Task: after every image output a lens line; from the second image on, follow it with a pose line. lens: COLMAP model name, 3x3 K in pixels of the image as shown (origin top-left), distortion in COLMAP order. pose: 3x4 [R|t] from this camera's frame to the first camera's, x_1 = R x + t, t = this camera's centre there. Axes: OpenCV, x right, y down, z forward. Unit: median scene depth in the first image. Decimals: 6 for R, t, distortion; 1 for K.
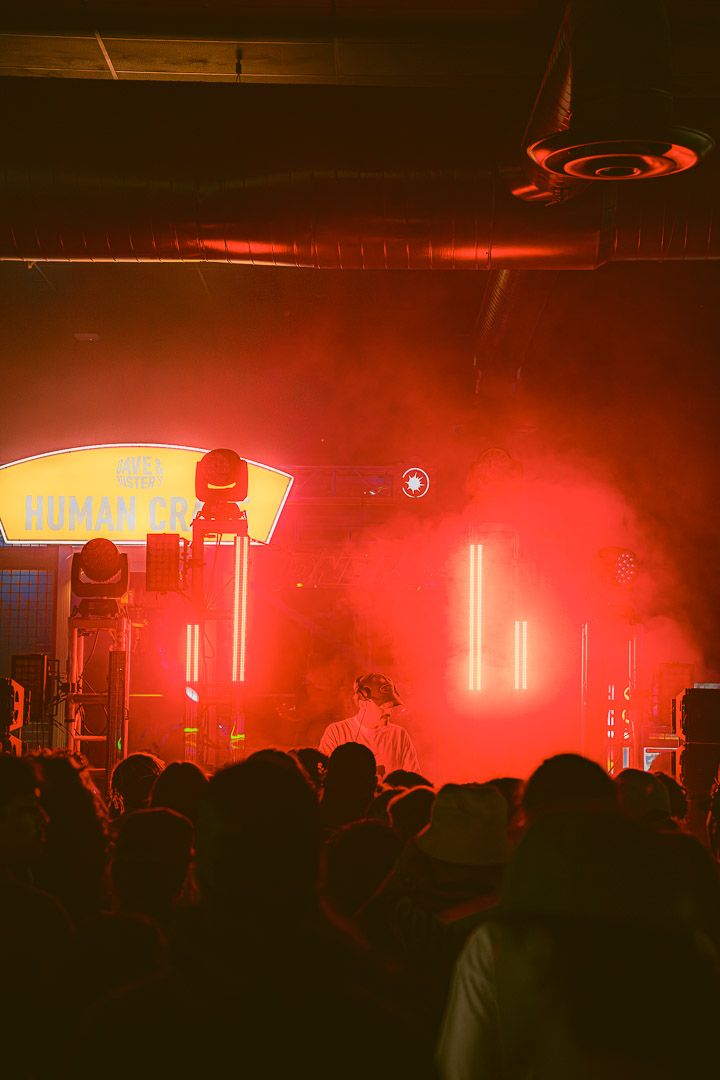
lens RADIAL K [[2681.9, 0, 356.9], [0, 2681.9, 525.8], [0, 0, 1]] dist [0.857788, 0.000000]
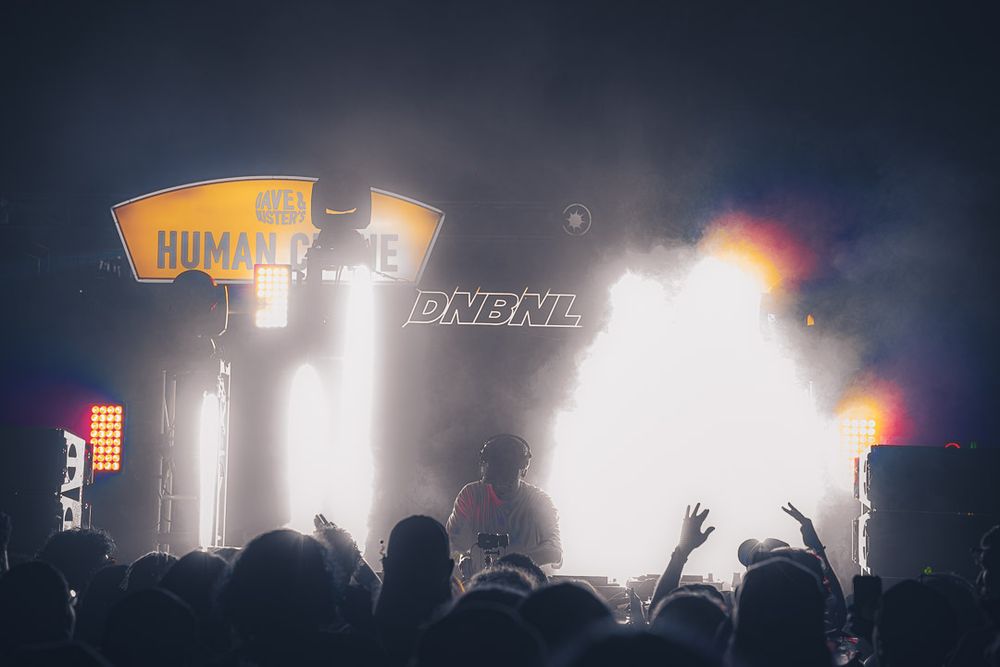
lens RADIAL K [[2483.3, 0, 498.0], [0, 2483.3, 326.3], [0, 0, 1]] dist [0.857788, 0.000000]
pose [[0.999700, 0.004508, -0.024069, 0.022197], [-0.004118, 0.999860, 0.016224, 0.010029], [0.024139, -0.016120, 0.999579, 0.197649]]
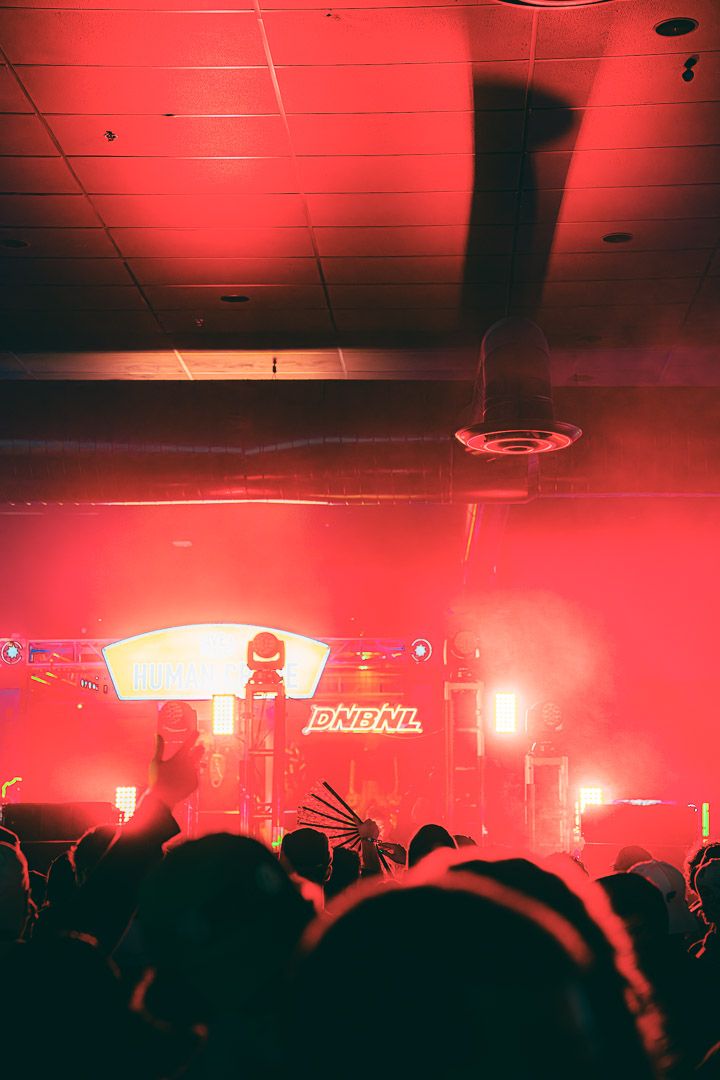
lens RADIAL K [[2176.3, 0, 355.4], [0, 2176.3, 547.2], [0, 0, 1]] dist [0.640554, 0.000000]
pose [[0.999429, -0.012915, -0.031210, 0.033789], [0.011133, 0.998335, -0.056605, -0.008608], [0.031889, 0.056225, 0.997909, -0.134387]]
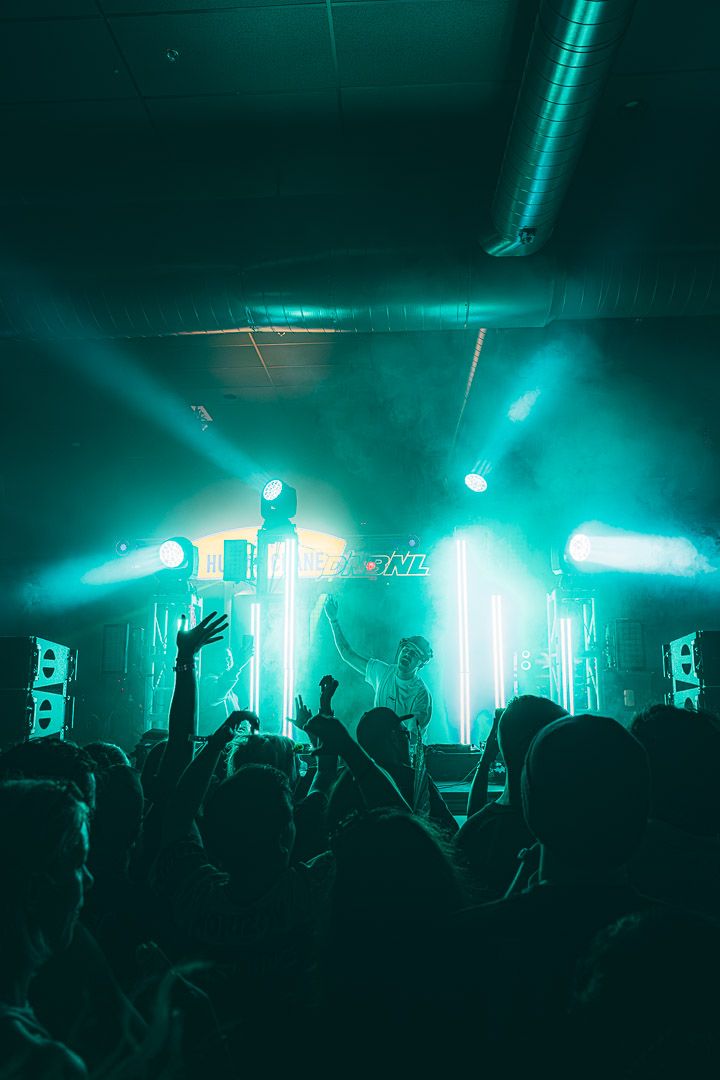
lens RADIAL K [[829.7, 0, 362.7], [0, 829.7, 540.7], [0, 0, 1]] dist [0.047231, 0.004408]
pose [[0.999183, -0.024614, -0.032046, 0.008354], [0.021850, 0.996235, -0.083889, 0.043478], [0.033991, 0.083120, 0.995960, 0.605559]]
